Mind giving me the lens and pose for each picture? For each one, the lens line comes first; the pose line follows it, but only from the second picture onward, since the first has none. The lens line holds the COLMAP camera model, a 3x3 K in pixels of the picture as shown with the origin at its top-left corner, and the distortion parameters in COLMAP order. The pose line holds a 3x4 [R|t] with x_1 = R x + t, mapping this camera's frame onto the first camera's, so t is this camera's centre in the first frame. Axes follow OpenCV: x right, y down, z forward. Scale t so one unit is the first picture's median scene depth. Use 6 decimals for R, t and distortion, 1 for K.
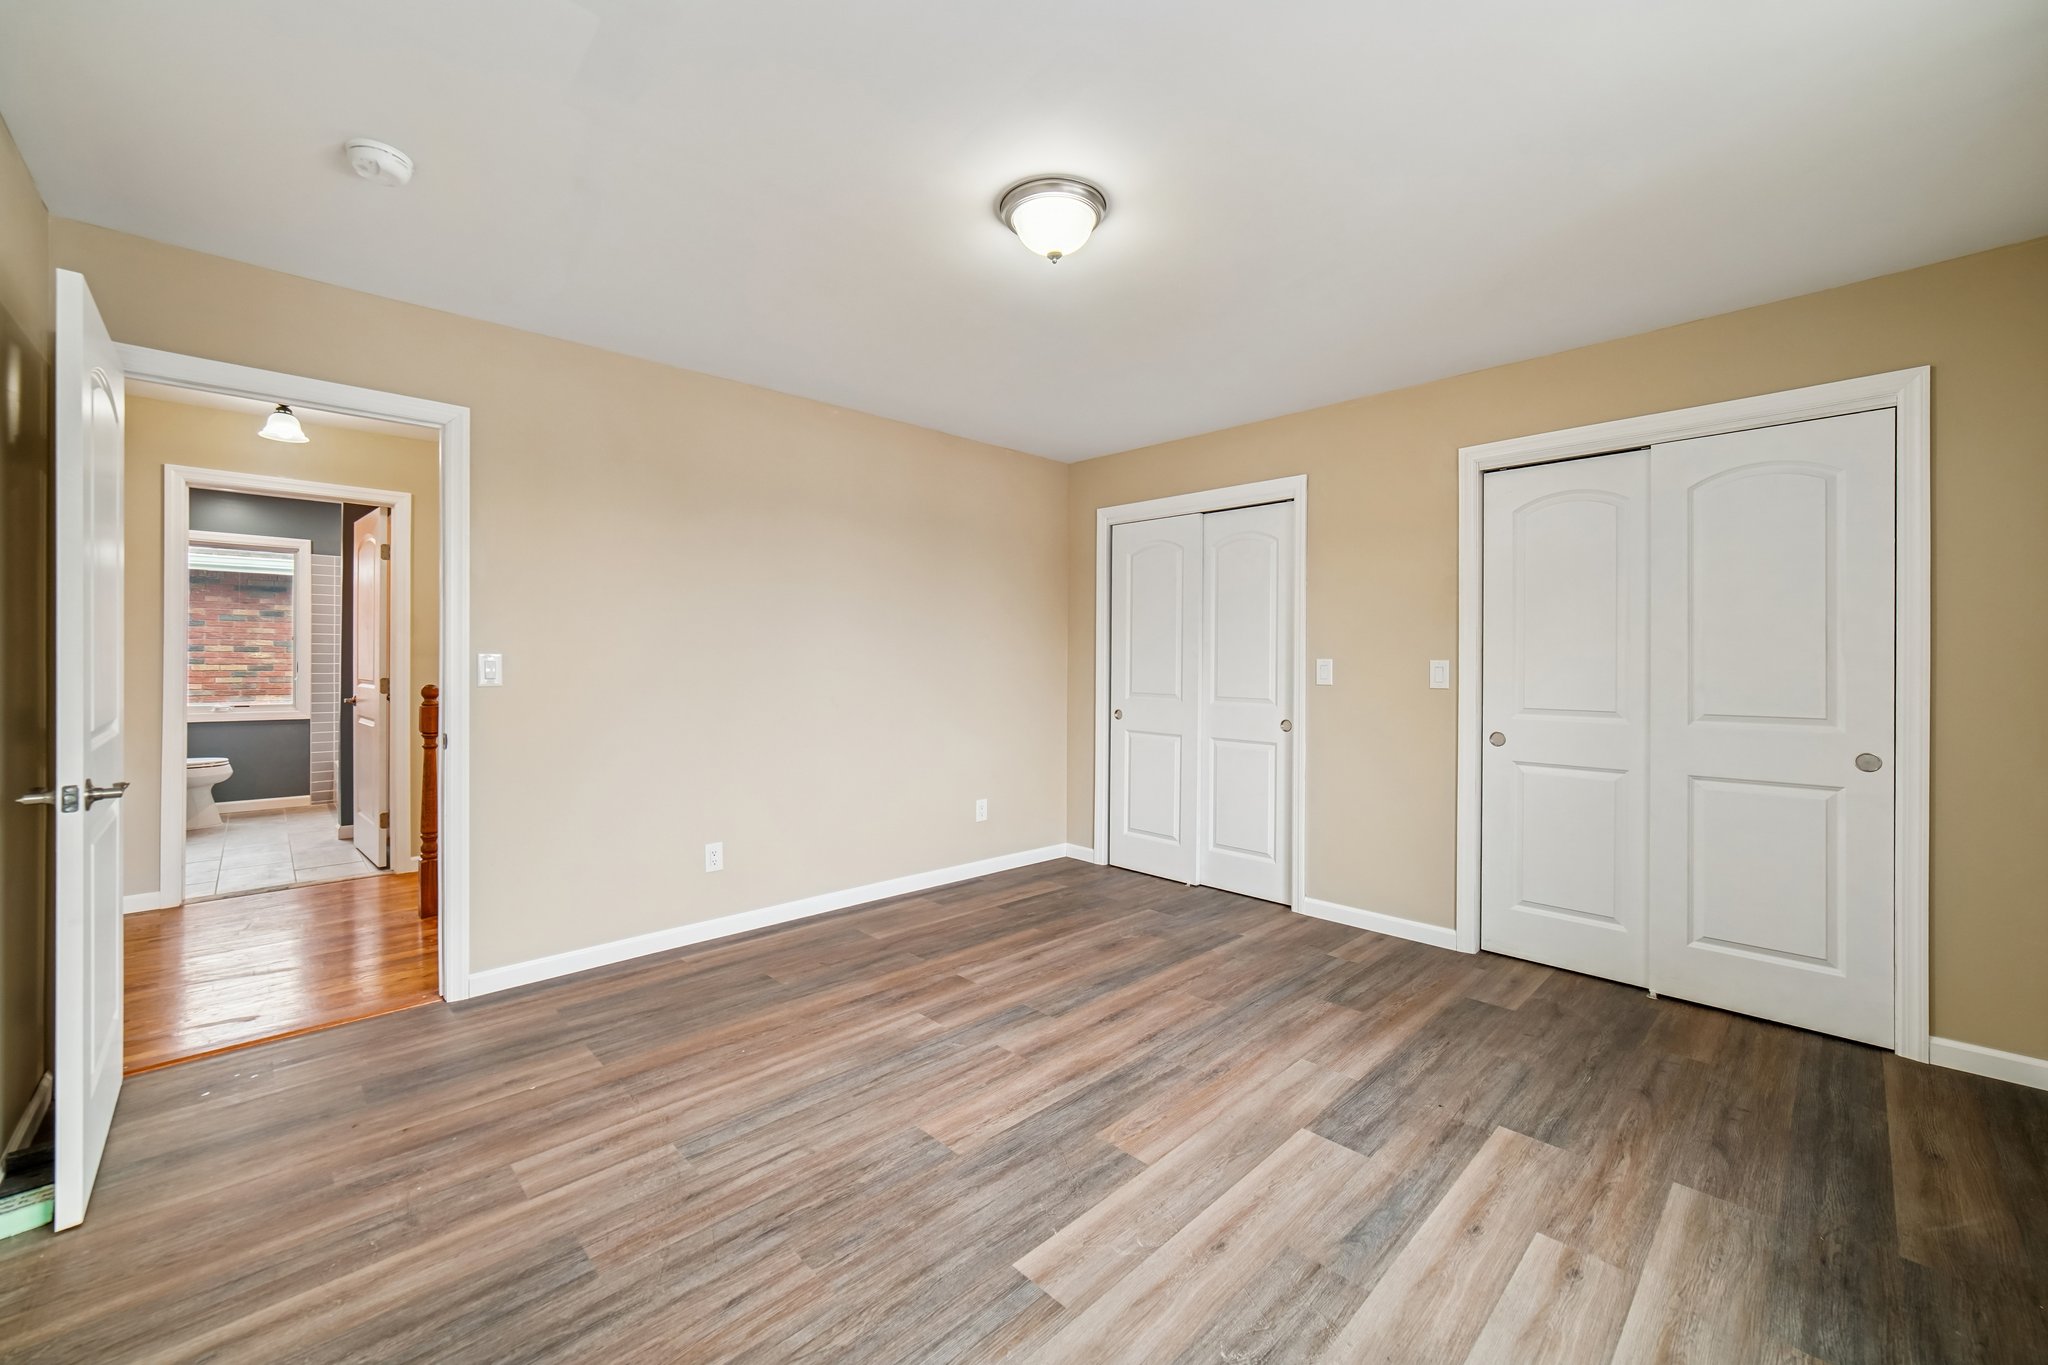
lens RADIAL K [[800.4, 0, 1015.1], [0, 800.4, 664.1], [0, 0, 1]] dist [-0.001164, 0.000591]
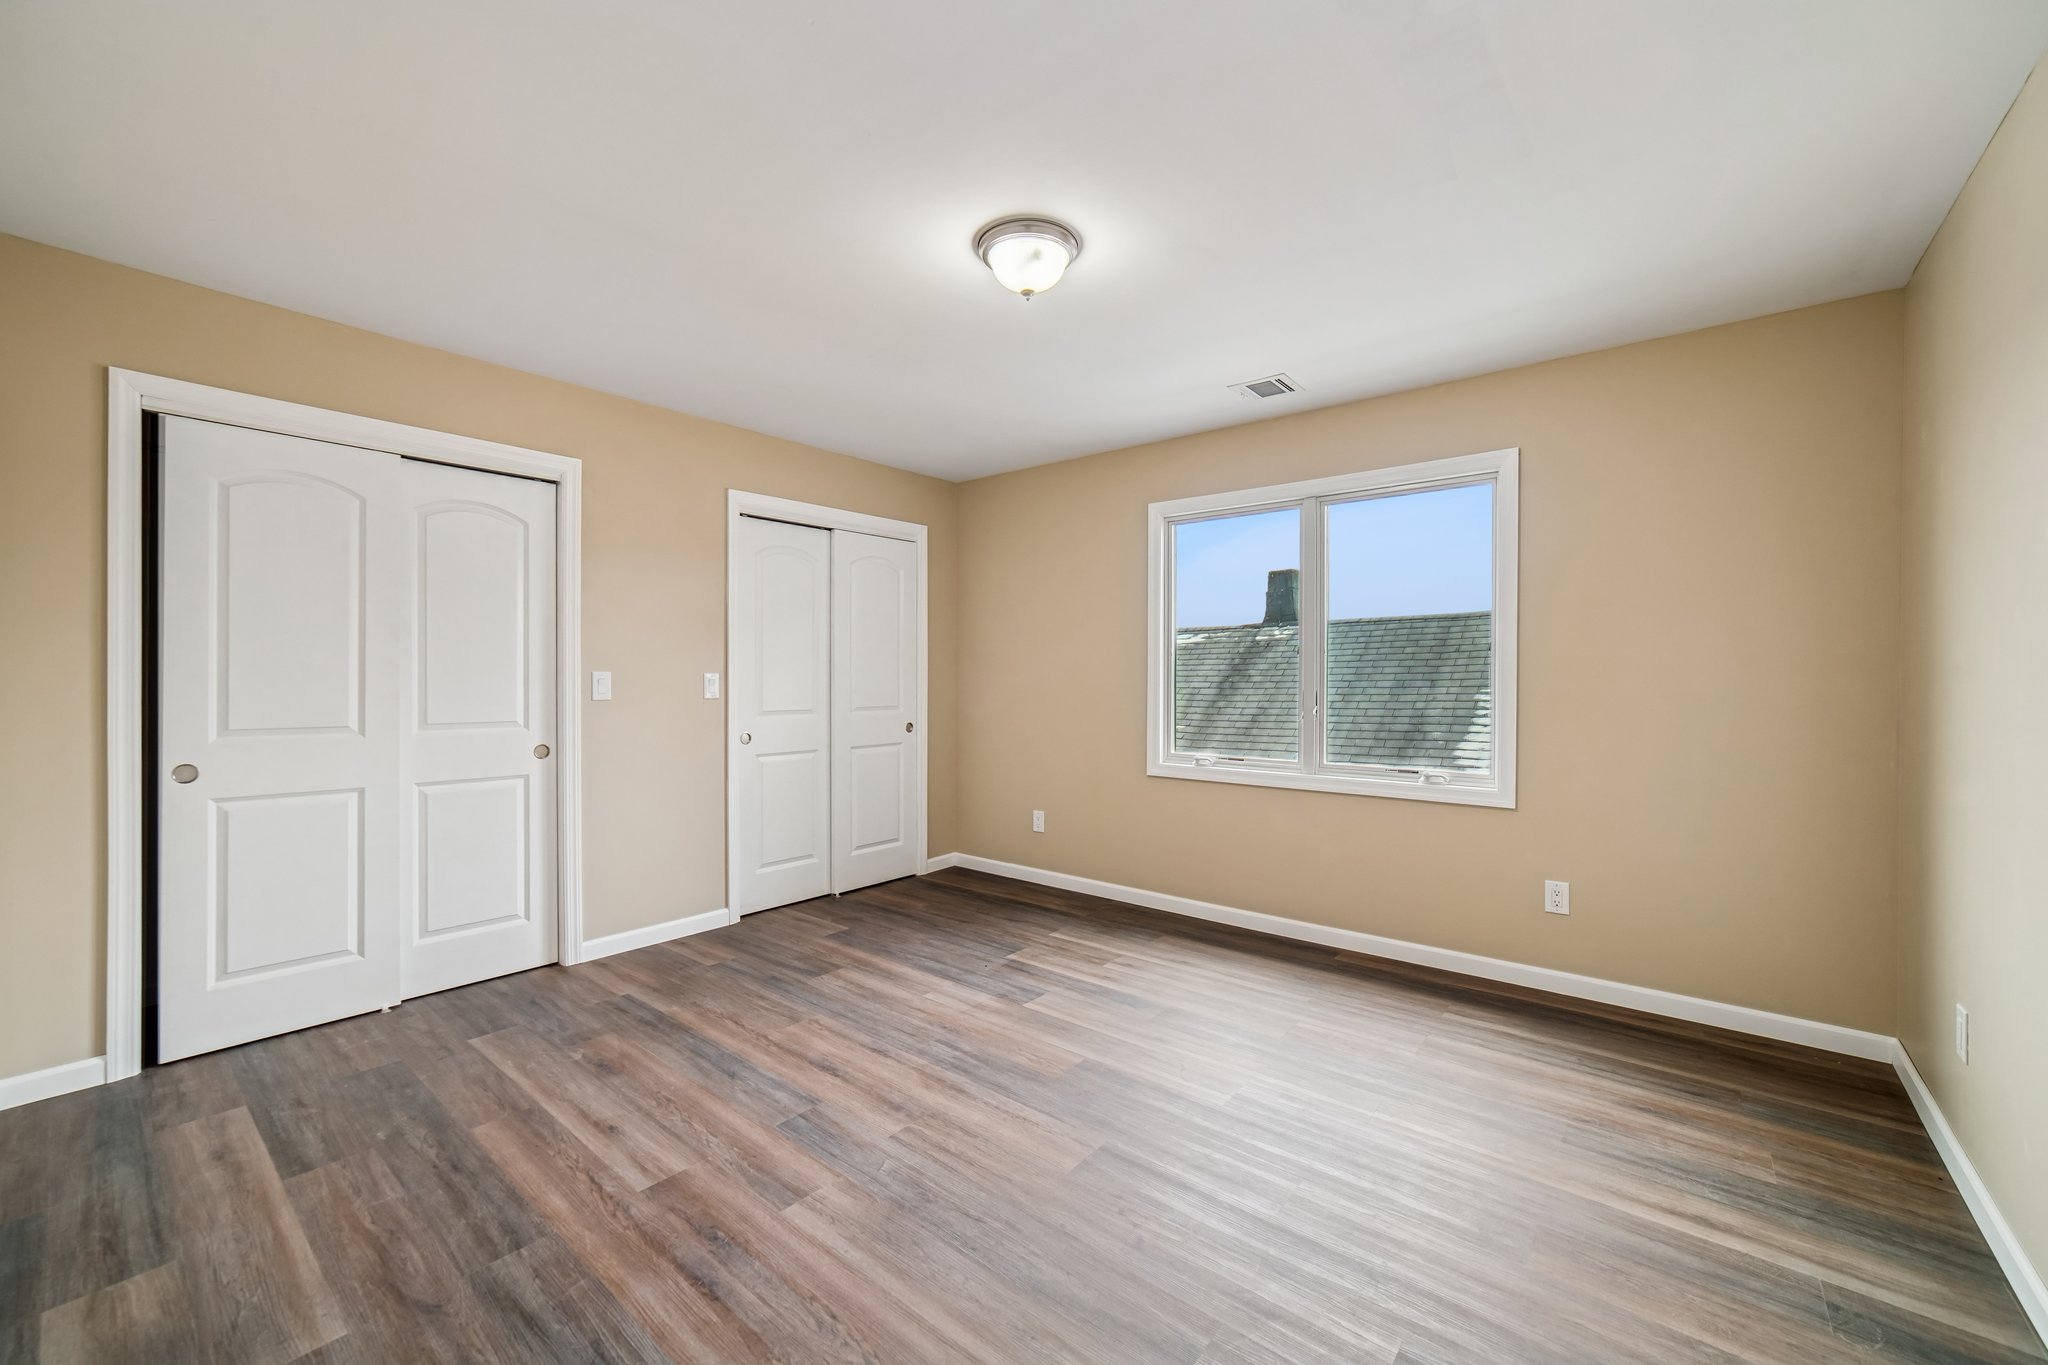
lens RADIAL K [[800.4, 0, 1019.5], [0, 800.4, 677.9], [0, 0, 1]] dist [-0.001164, 0.000591]
pose [[-0.106802, -0.004131, 0.994272, -0.746899], [-0.001151, 0.999991, 0.004031, -0.003386], [-0.994280, -0.000714, -0.106806, 0.827248]]
